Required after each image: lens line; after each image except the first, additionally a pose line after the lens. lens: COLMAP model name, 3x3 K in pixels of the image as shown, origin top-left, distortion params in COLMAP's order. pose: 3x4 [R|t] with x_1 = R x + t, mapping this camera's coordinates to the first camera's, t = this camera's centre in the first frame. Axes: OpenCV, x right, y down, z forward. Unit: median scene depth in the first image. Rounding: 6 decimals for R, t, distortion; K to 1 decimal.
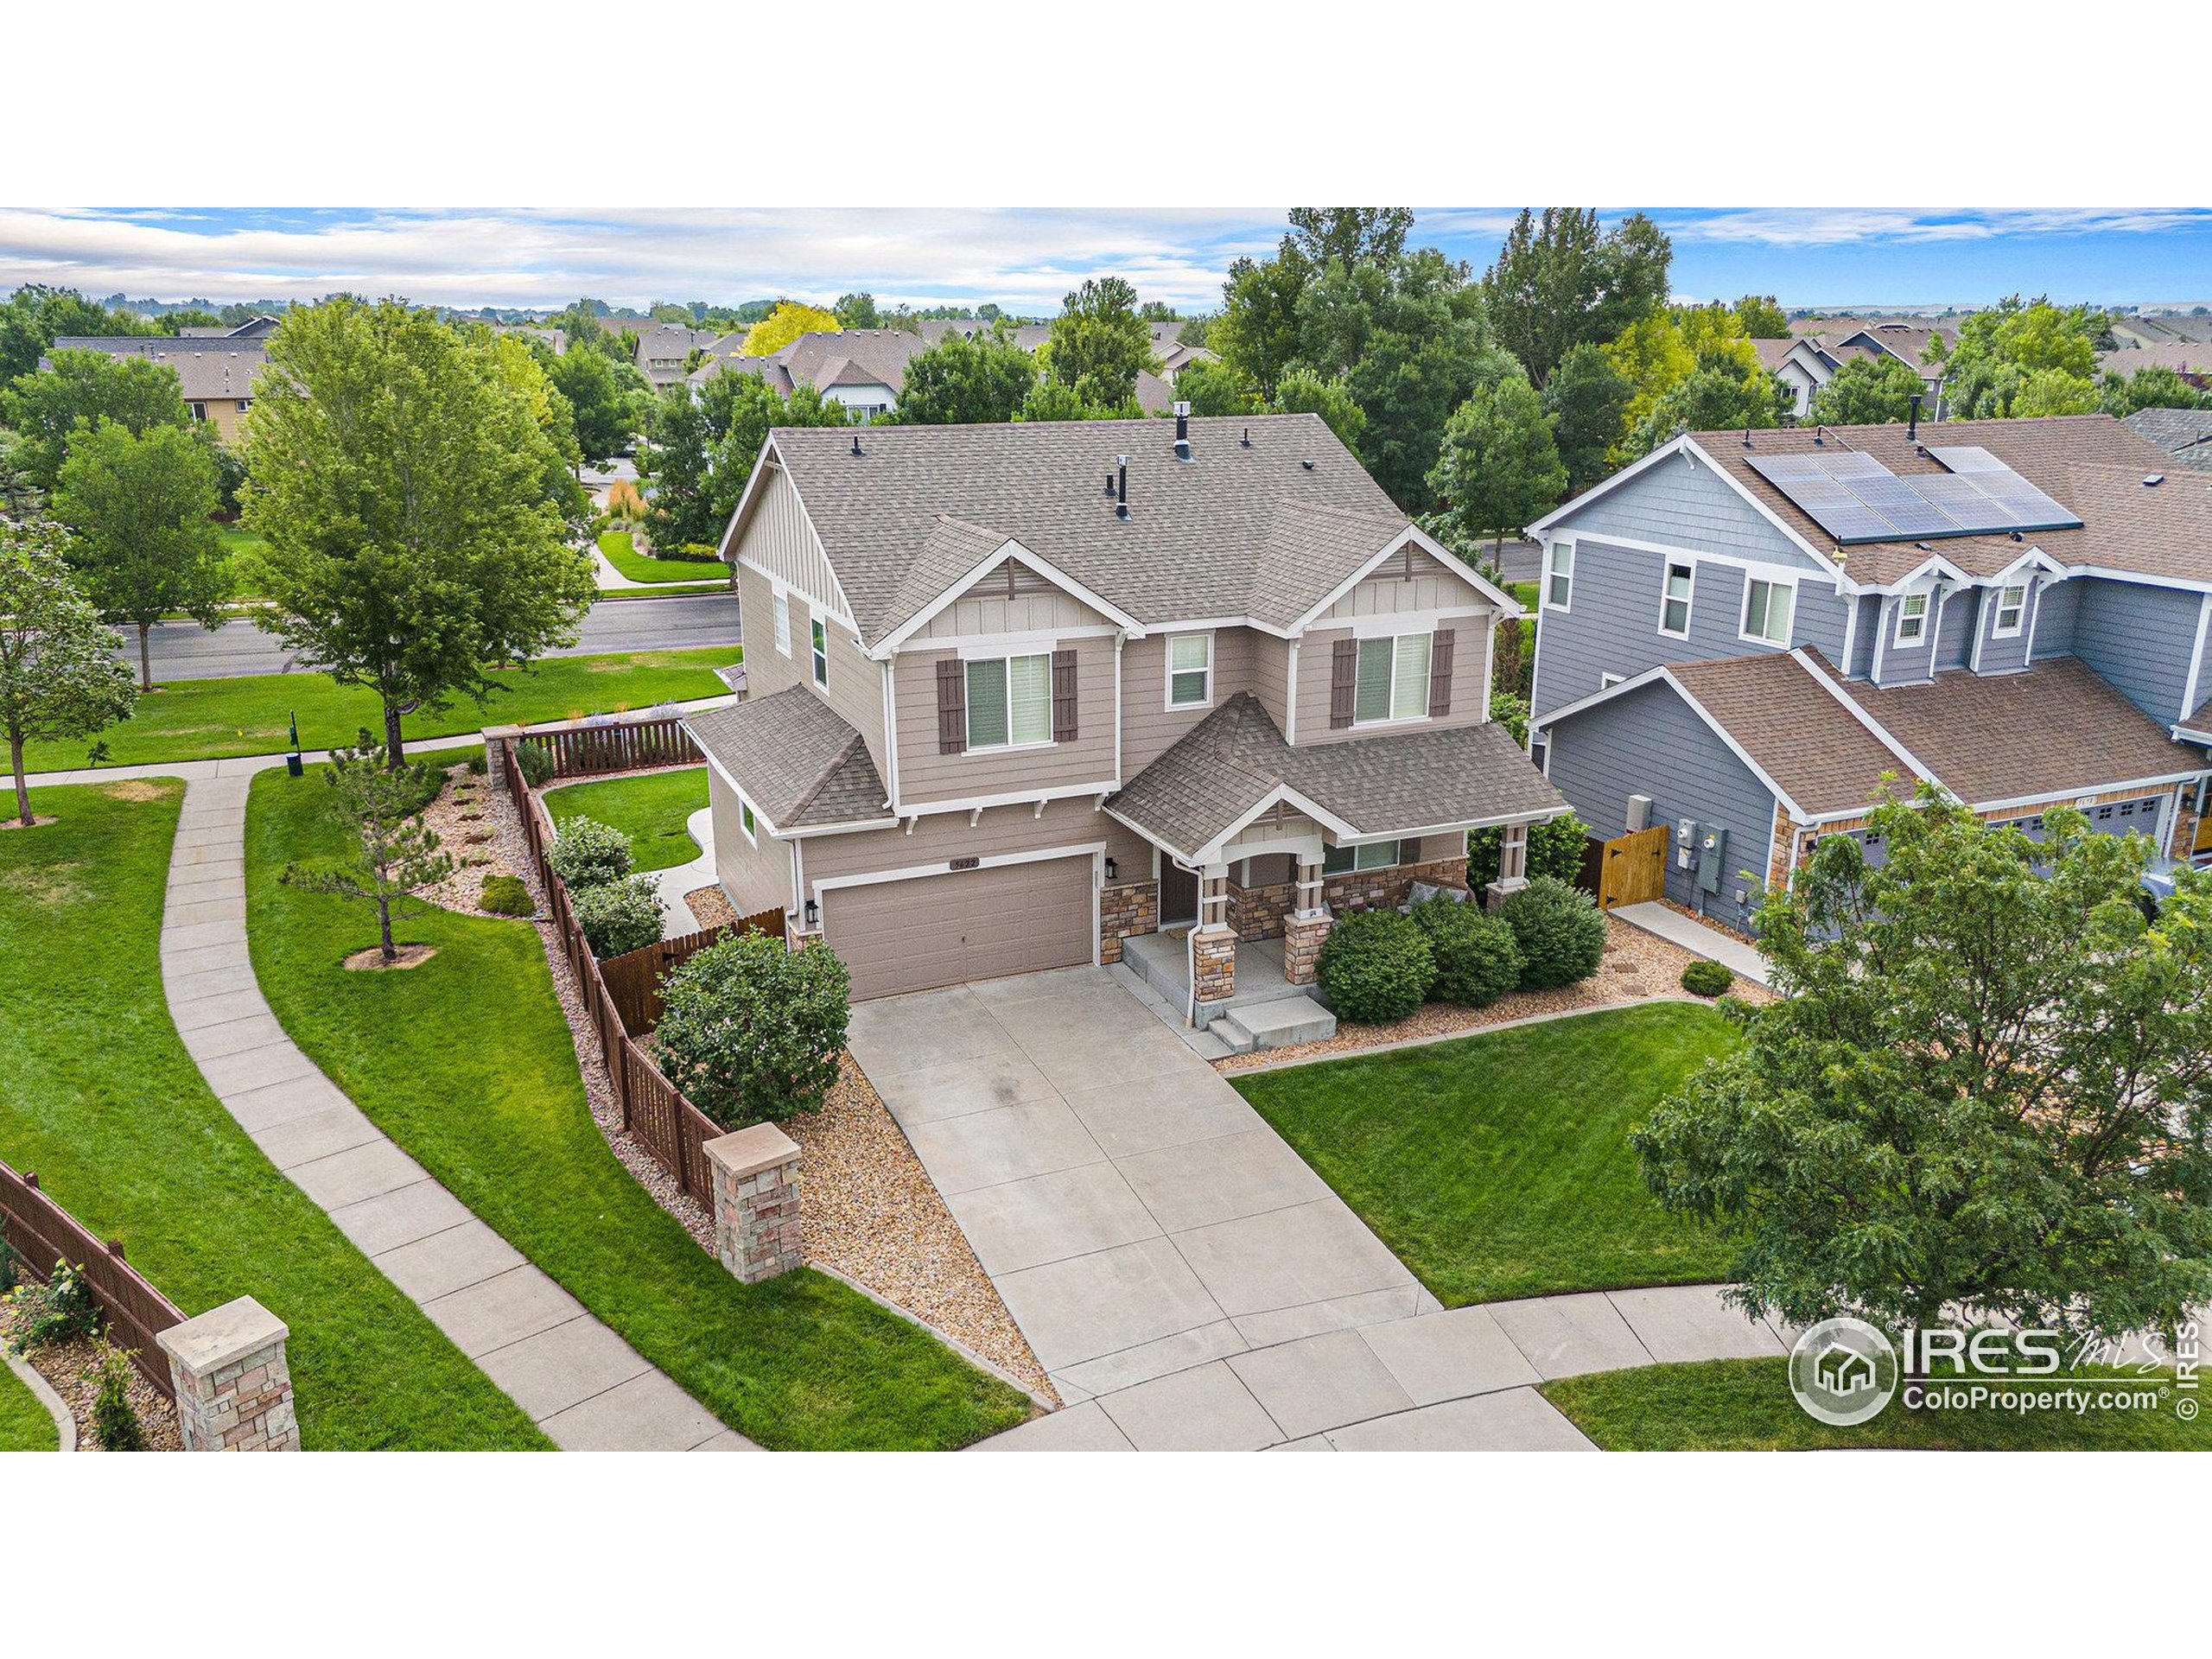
lens RADIAL K [[1749.8, 0, 1006.0], [0, 1749.8, 830.5], [0, 0, 1]] dist [0.179298, -0.002720]
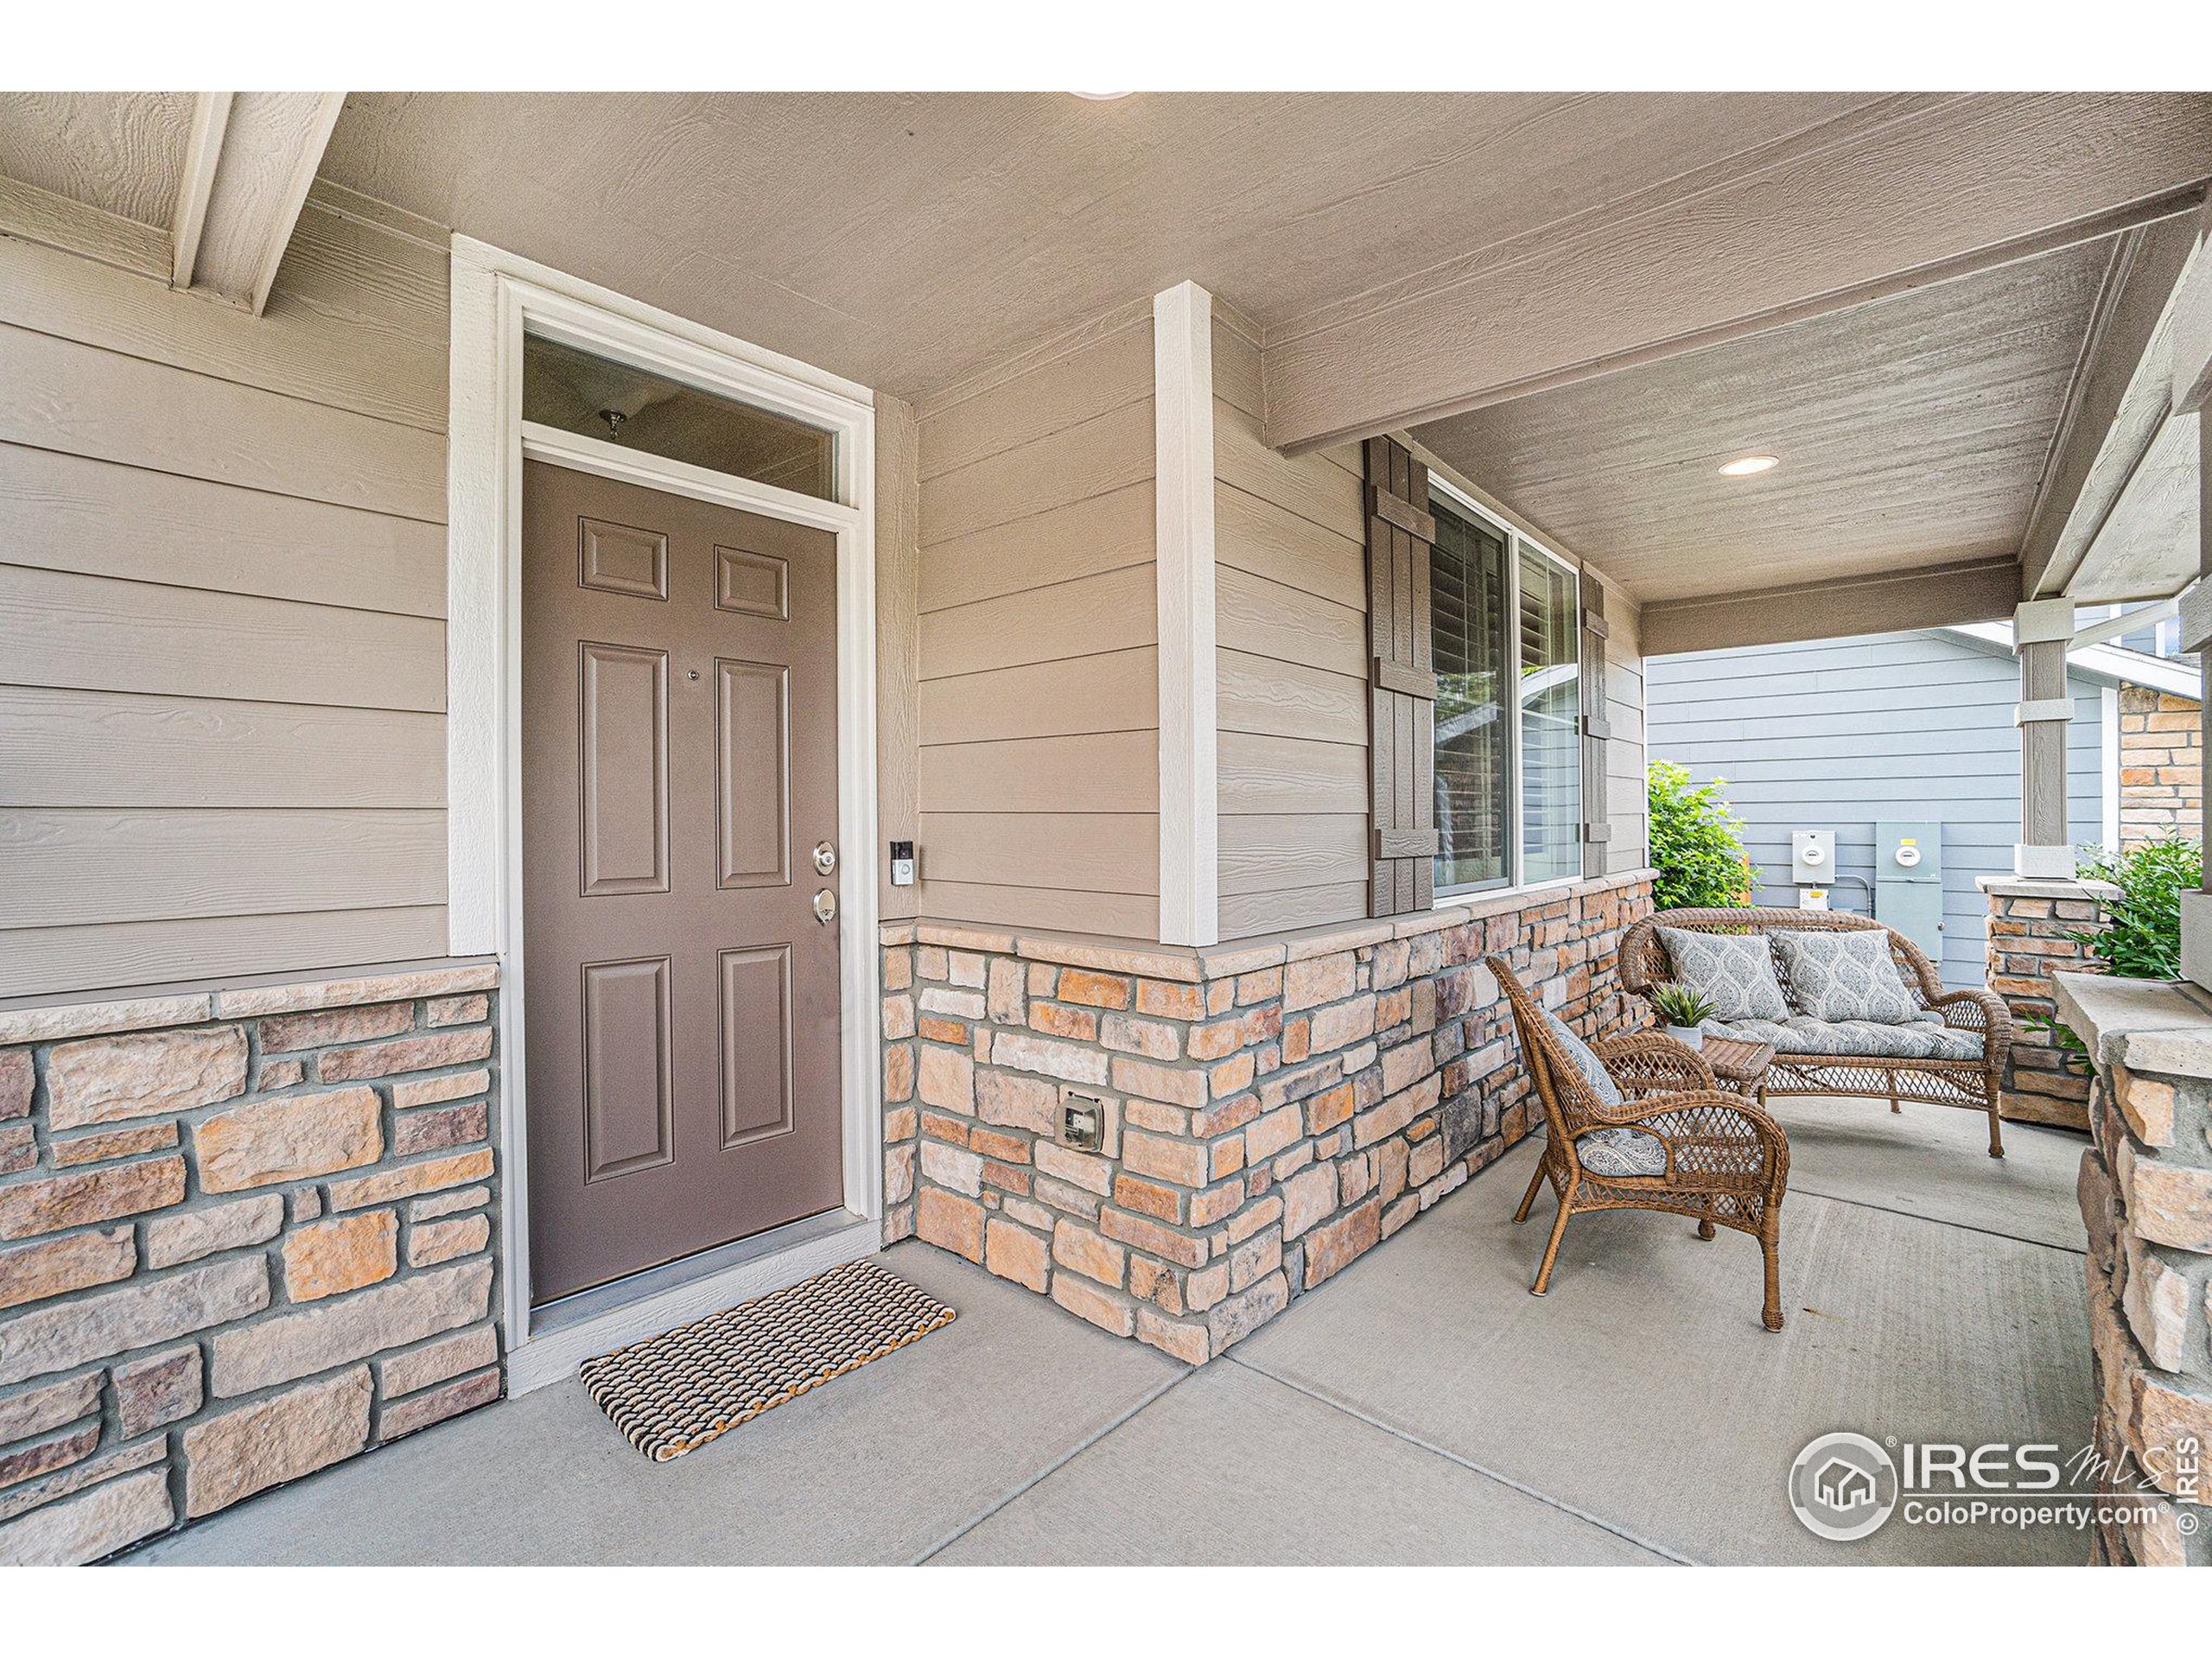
lens RADIAL K [[940.8, 0, 1106.0], [0, 940.8, 829.5], [0, 0, 1]] dist [-0.048862, 0.000005]
pose [[0.882638, 0.022249, 0.469527, 0.100690], [0.125727, 0.951310, -0.281427, 0.045699], [-0.452928, 0.307431, 0.836865, 0.986315]]
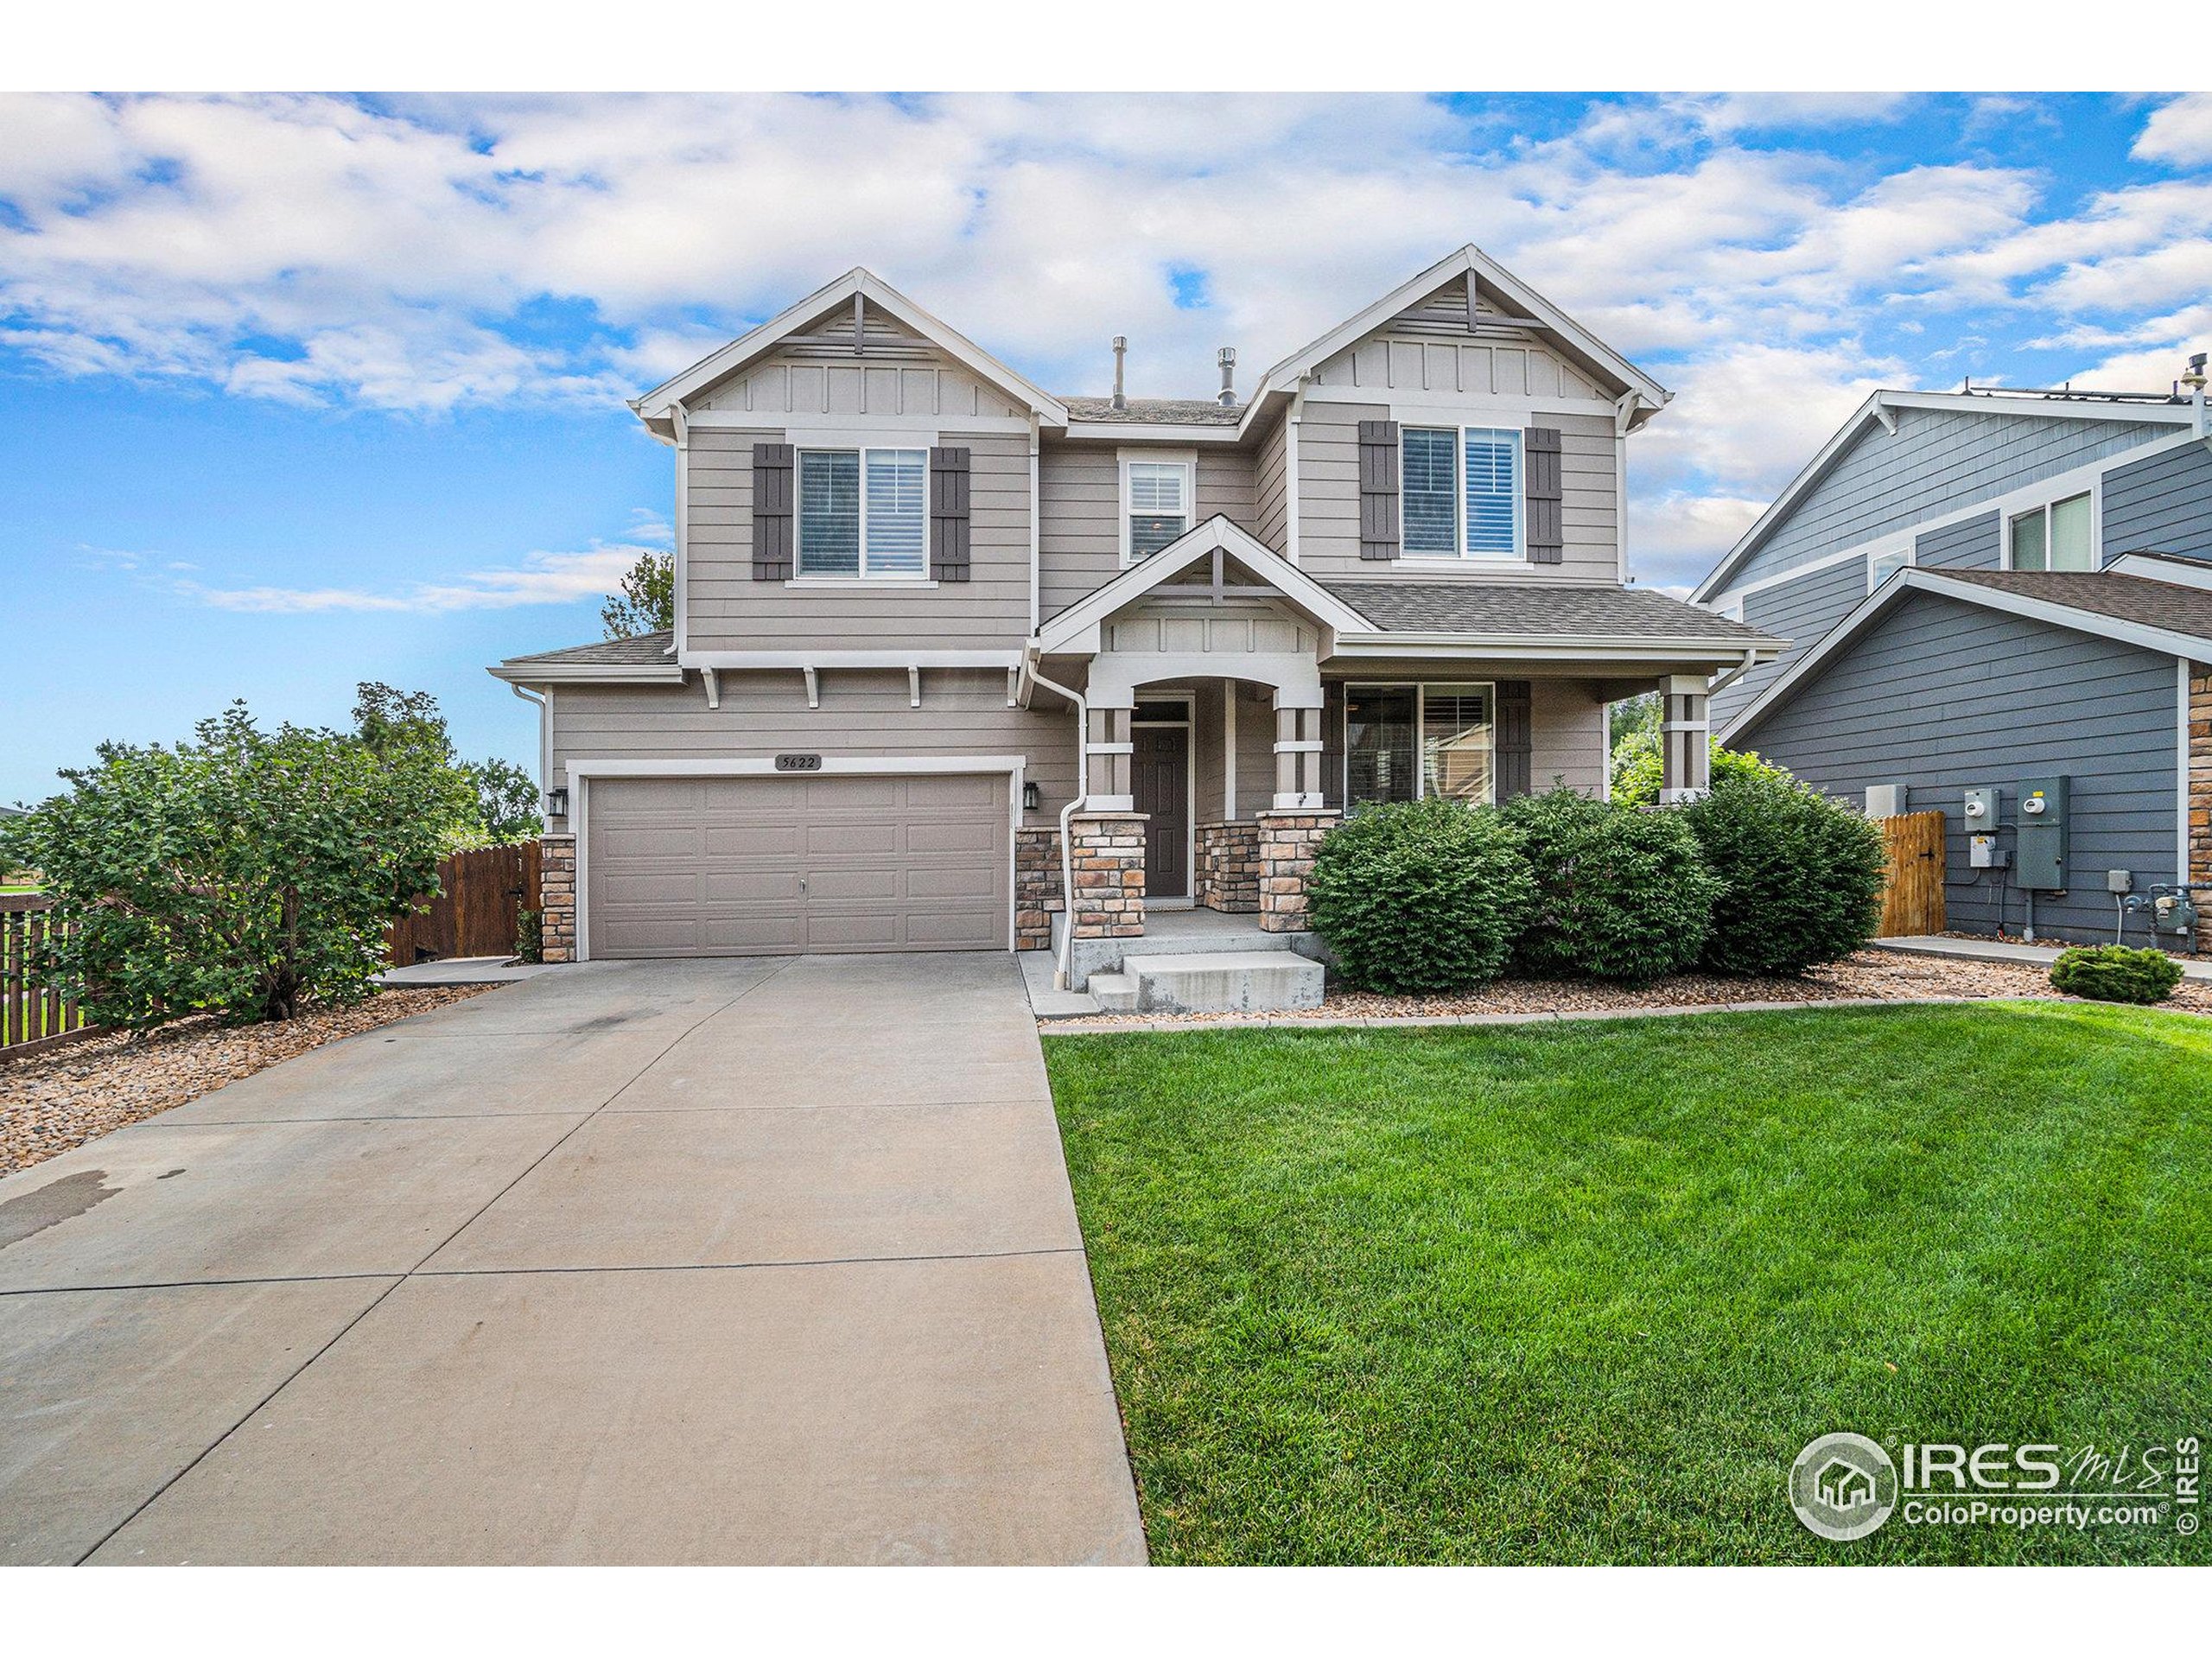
lens RADIAL K [[1002.7, 0, 1106.8], [0, 1002.7, 882.4], [0, 0, 1]] dist [-0.022538, 0.001405]
pose [[0.968376, 0.018310, -0.248821, 0.193142], [-0.086715, 0.959827, -0.266855, 0.160365], [0.233939, 0.279993, 0.931062, 0.697062]]
